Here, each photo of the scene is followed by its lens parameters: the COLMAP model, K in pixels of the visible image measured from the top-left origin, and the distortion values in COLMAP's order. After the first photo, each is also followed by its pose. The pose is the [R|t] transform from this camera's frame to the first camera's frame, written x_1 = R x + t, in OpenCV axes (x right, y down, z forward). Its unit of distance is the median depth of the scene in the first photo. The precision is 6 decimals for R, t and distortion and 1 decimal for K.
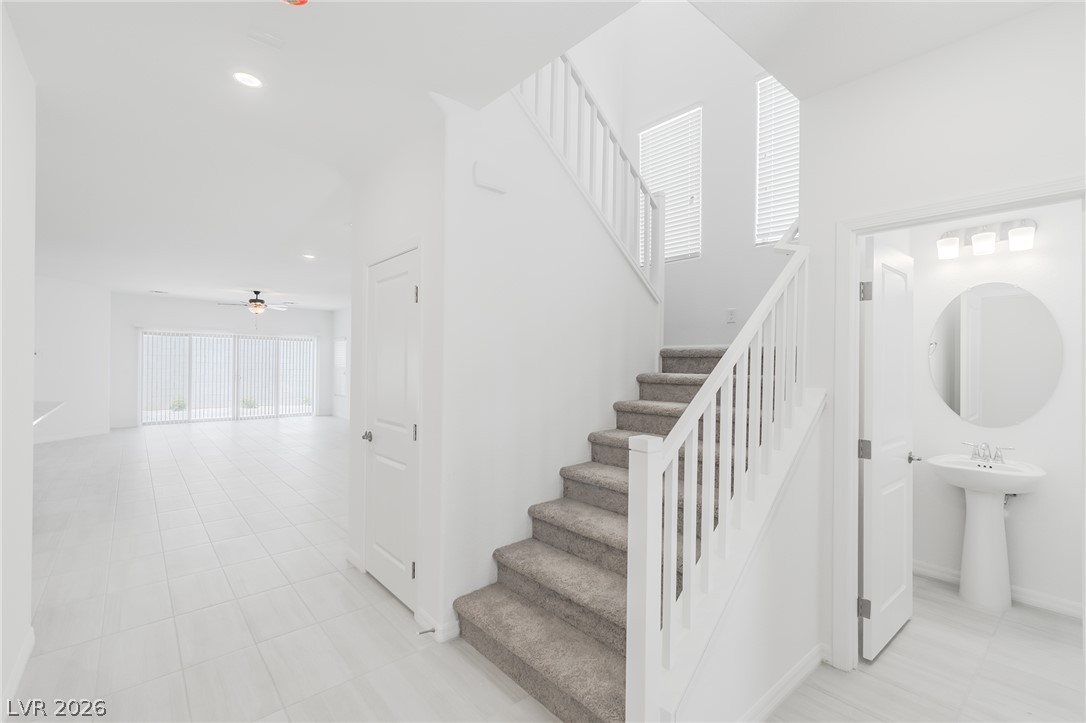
lens RADIAL K [[487.8, 0, 538.3], [0, 487.8, 365.0], [0, 0, 1]] dist [0.022320, -0.000085]
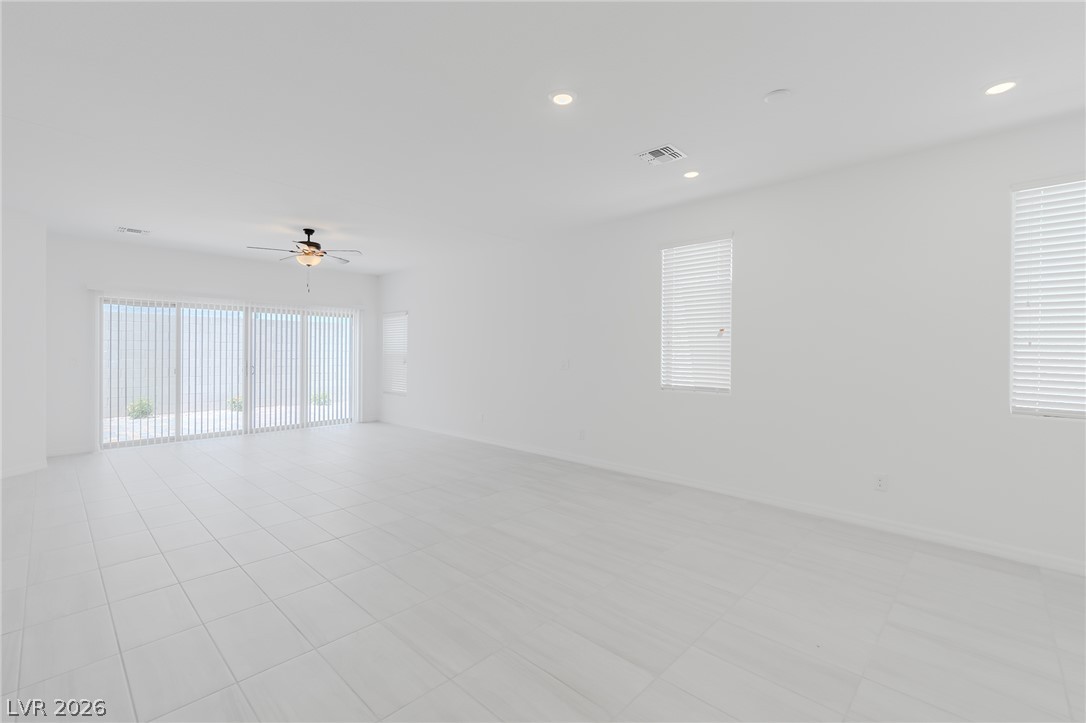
lens RADIAL K [[487.8, 0, 547.2], [0, 487.8, 354.7], [0, 0, 1]] dist [0.022320, -0.000085]
pose [[0.995216, -0.010349, 0.097153, -0.289174], [0.010099, 0.999944, 0.003060, 0.006755], [-0.097179, -0.002064, 0.995265, 0.309287]]
